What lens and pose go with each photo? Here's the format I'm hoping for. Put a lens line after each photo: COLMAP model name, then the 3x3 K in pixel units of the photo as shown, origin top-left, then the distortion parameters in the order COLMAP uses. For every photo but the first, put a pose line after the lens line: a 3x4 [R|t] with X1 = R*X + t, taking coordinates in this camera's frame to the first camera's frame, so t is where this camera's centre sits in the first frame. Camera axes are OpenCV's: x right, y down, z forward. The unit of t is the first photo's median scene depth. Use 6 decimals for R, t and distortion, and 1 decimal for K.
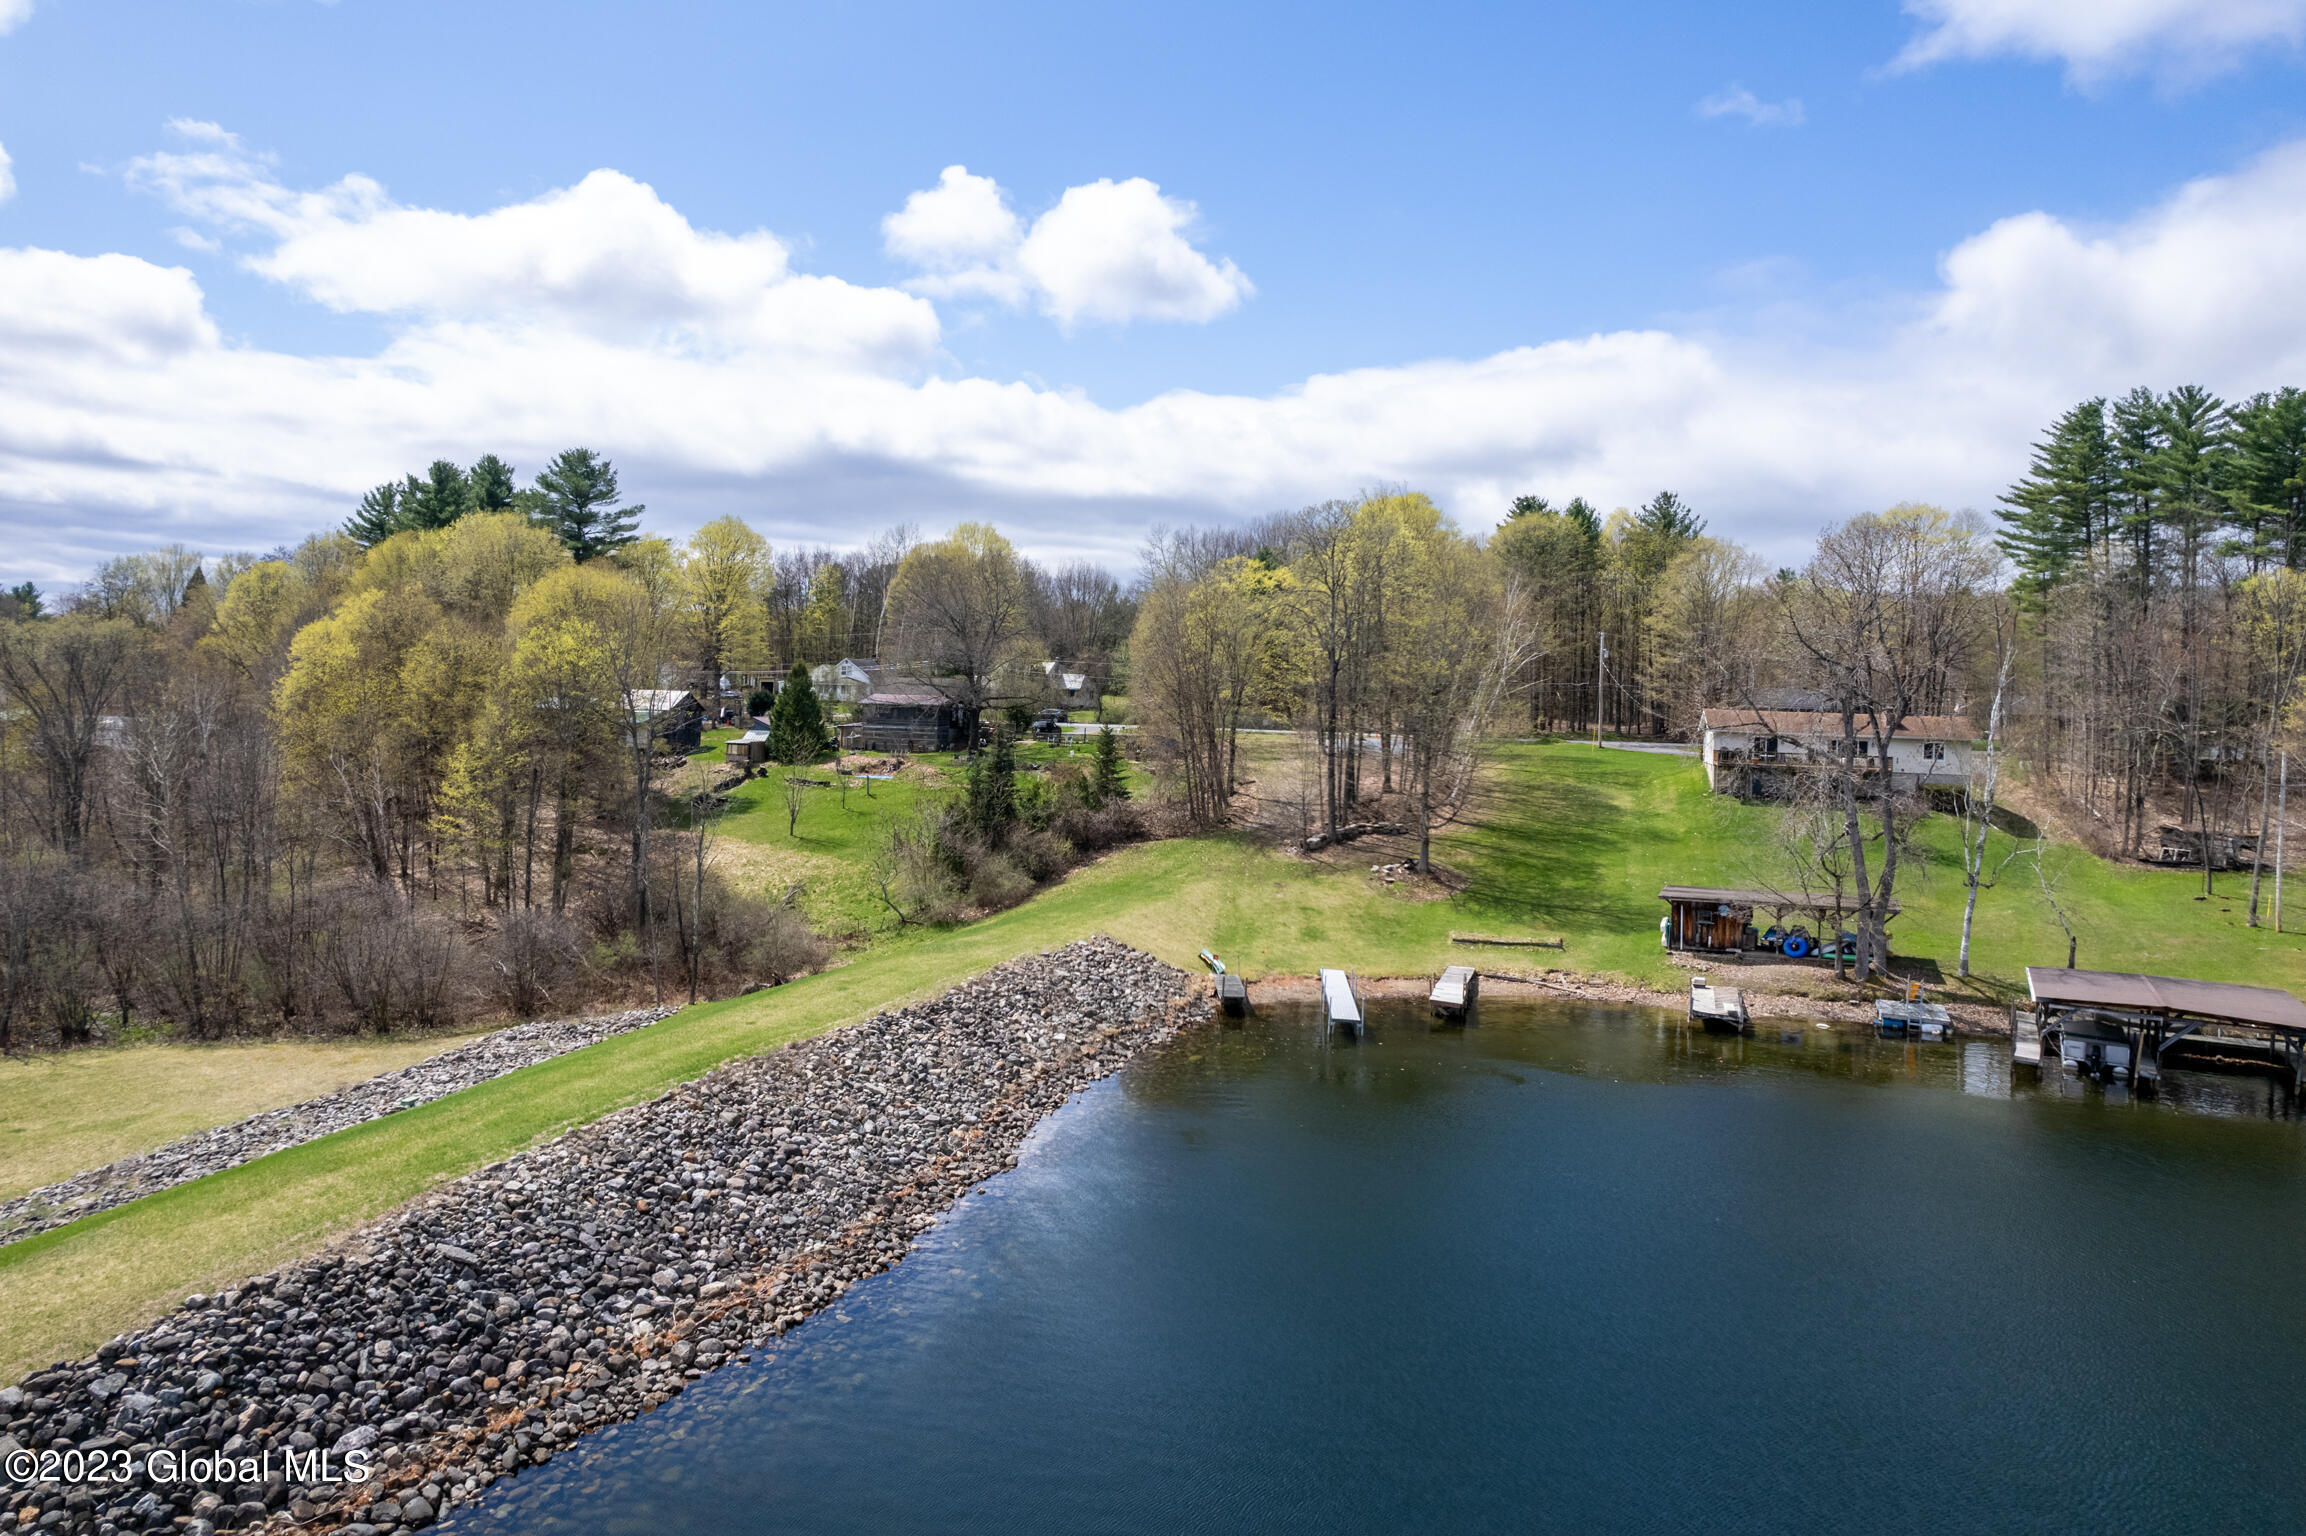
lens RADIAL K [[1467.5, 0, 1160.7], [0, 1467.5, 798.8], [0, 0, 1]] dist [-0.085812, 0.069140]
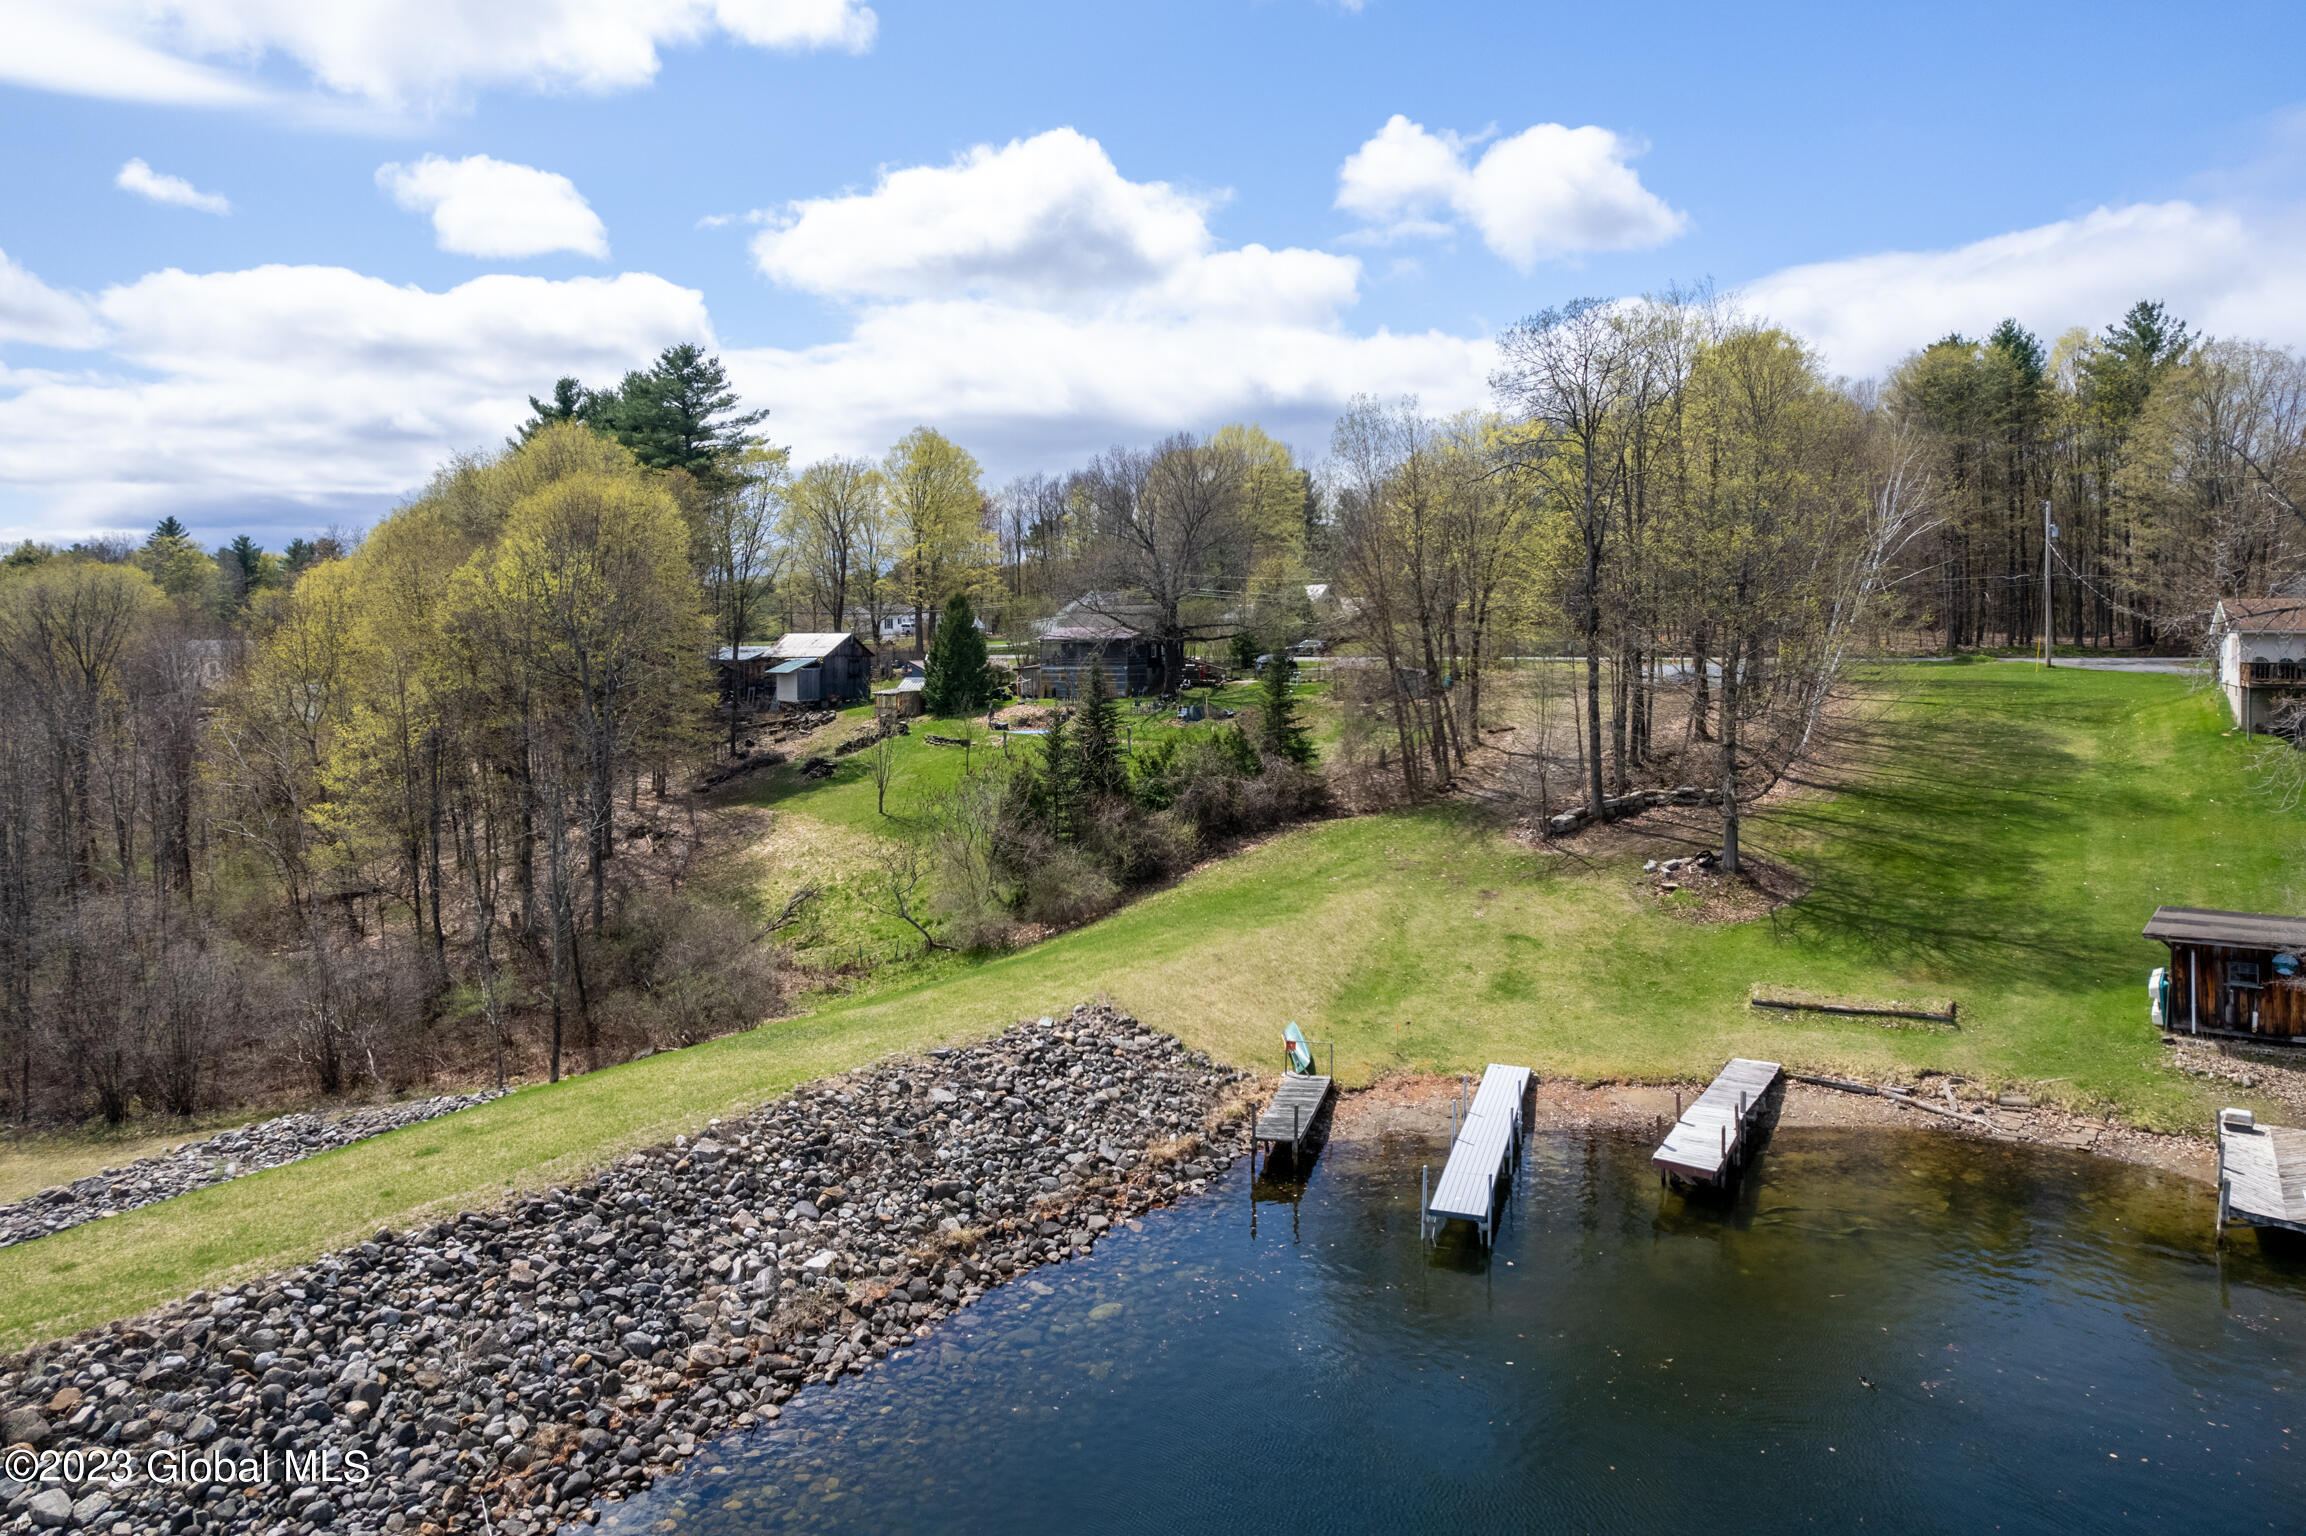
lens RADIAL K [[1533.6, 0, 1160.1], [0, 1533.6, 757.2], [0, 0, 1]] dist [-0.109097, 0.074447]
pose [[0.967222, -0.017828, -0.253307, 0.104497], [0.019900, 0.999786, 0.005621, -0.006575], [0.253153, -0.010477, 0.967370, 0.303918]]
